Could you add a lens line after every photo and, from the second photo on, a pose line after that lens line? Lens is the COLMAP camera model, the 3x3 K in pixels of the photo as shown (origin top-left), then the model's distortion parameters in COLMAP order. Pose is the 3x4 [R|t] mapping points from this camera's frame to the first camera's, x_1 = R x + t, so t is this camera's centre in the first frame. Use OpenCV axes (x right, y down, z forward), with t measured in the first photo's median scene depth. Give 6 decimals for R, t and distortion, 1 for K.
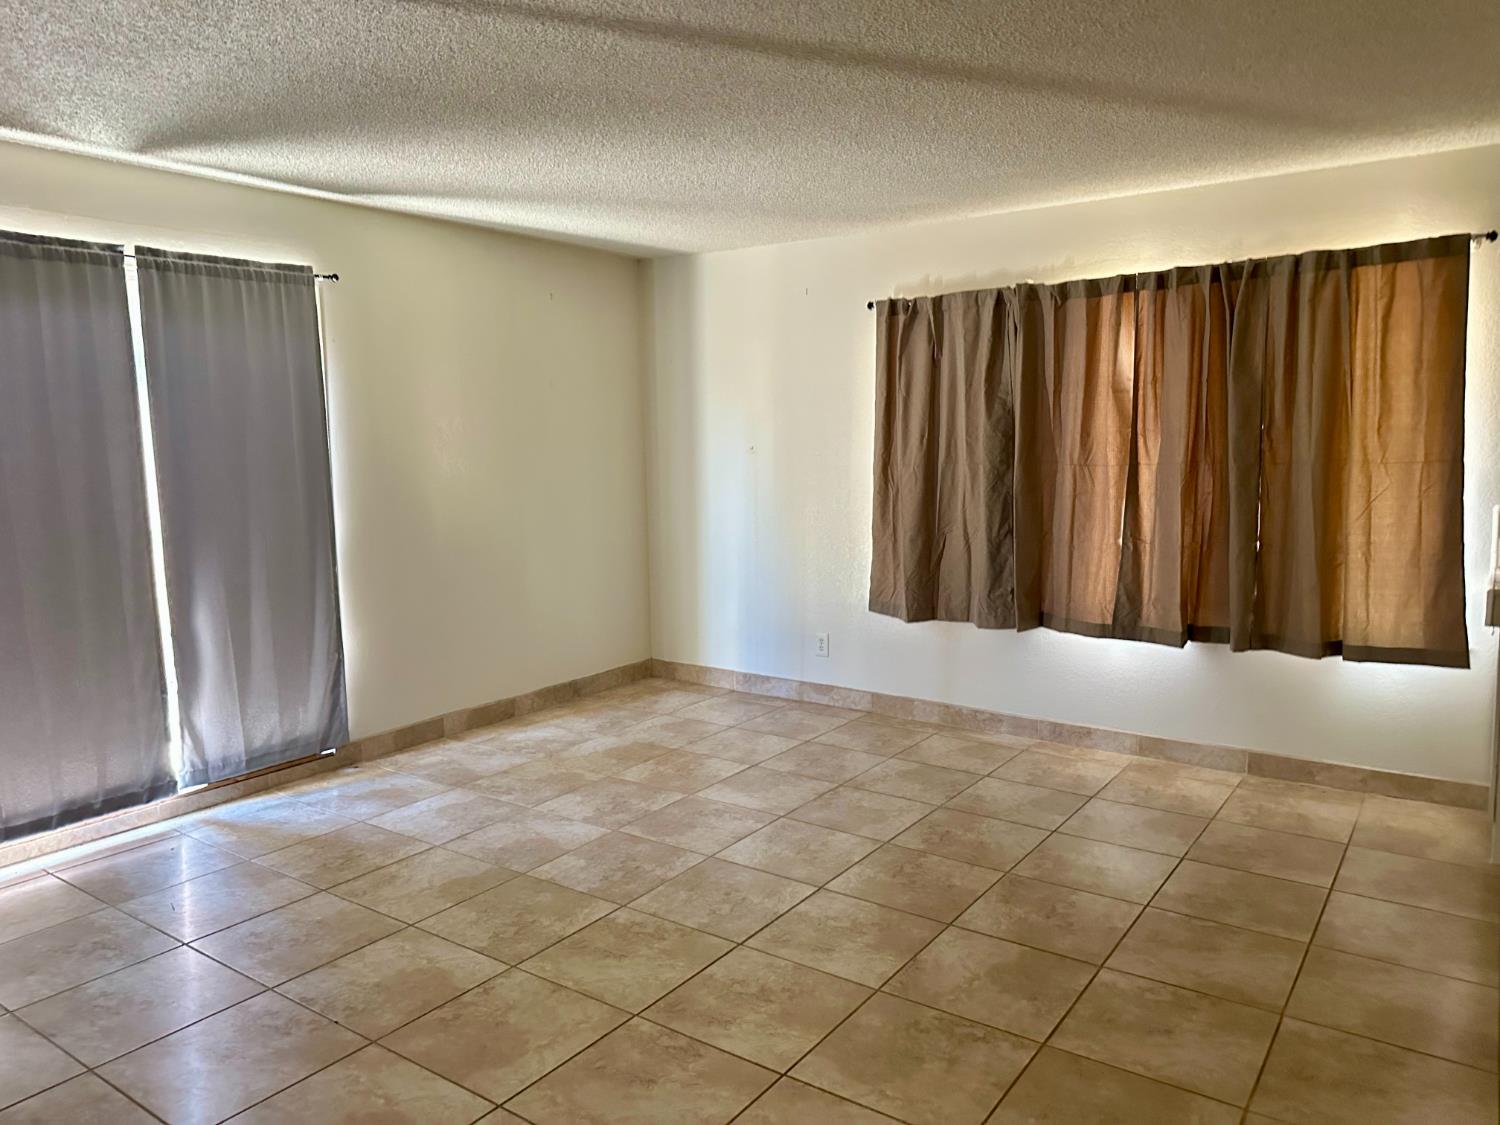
lens RADIAL K [[1055.8, 0, 750.0], [0, 1055.8, 559.7], [0, 0, 1]] dist [0.023288, -0.038686]
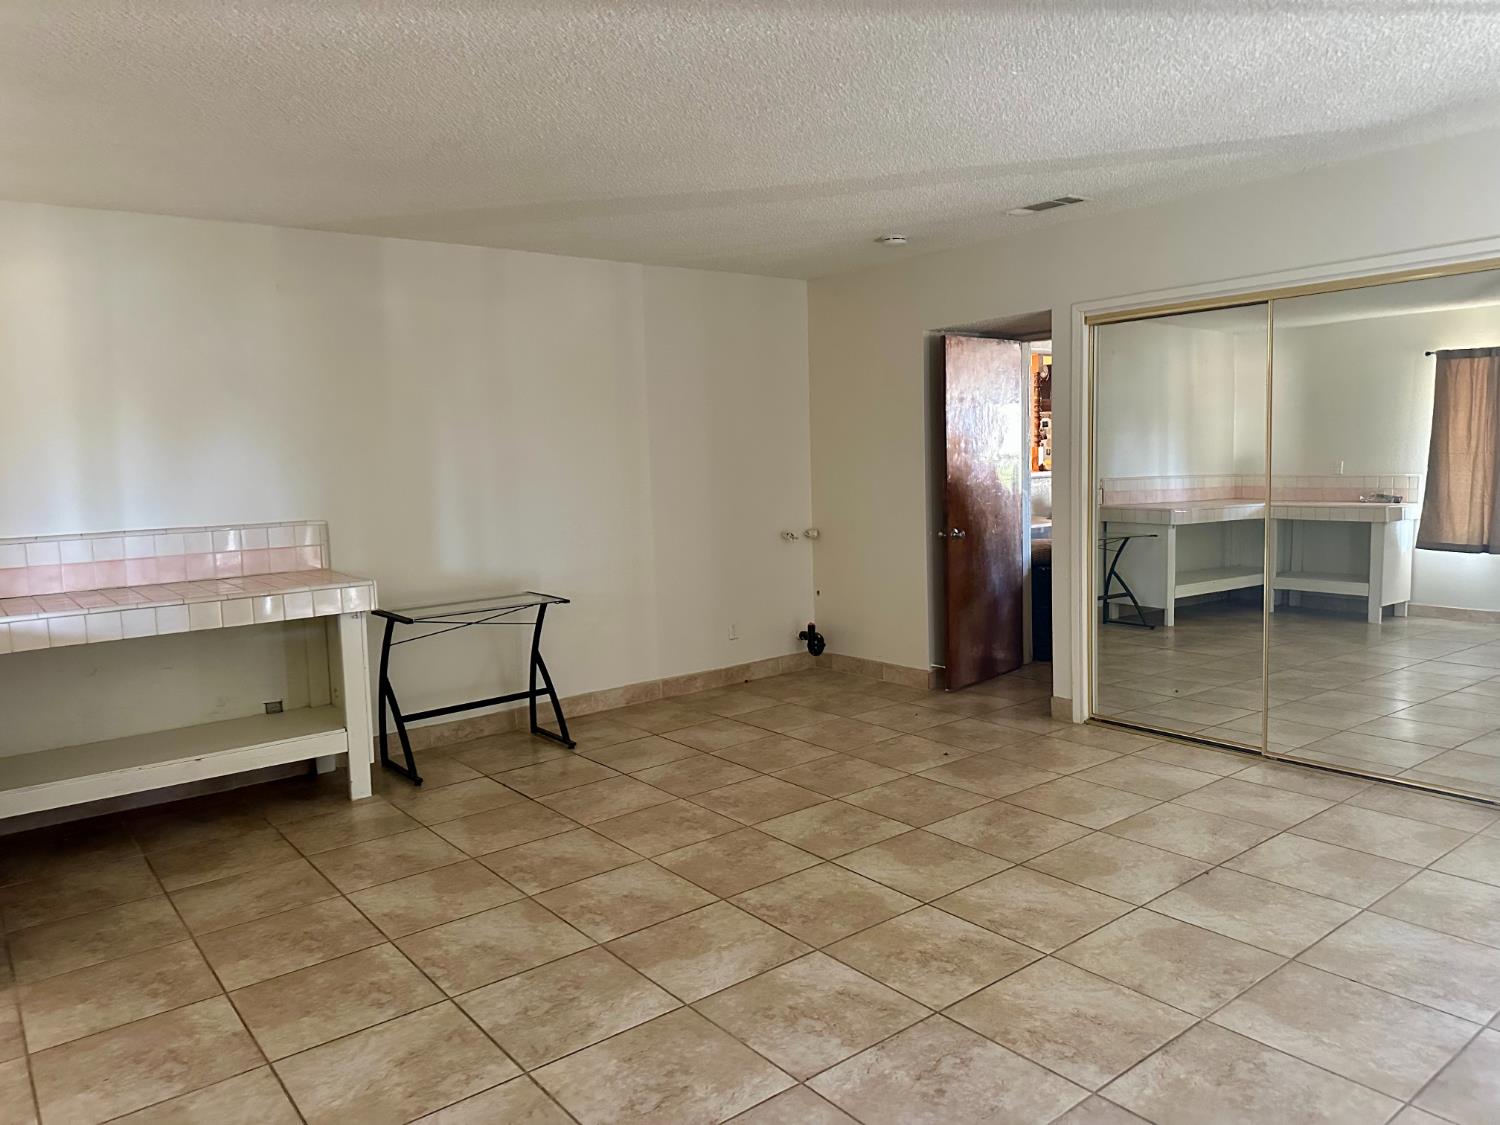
lens RADIAL K [[1055.8, 0, 750.6], [0, 1055.8, 561.6], [0, 0, 1]] dist [0.023288, -0.038686]
pose [[-0.957041, 0.016780, 0.289468, -0.126879], [0.080882, 0.974147, 0.210940, -0.201625], [-0.278445, 0.225290, -0.933656, 1.872653]]
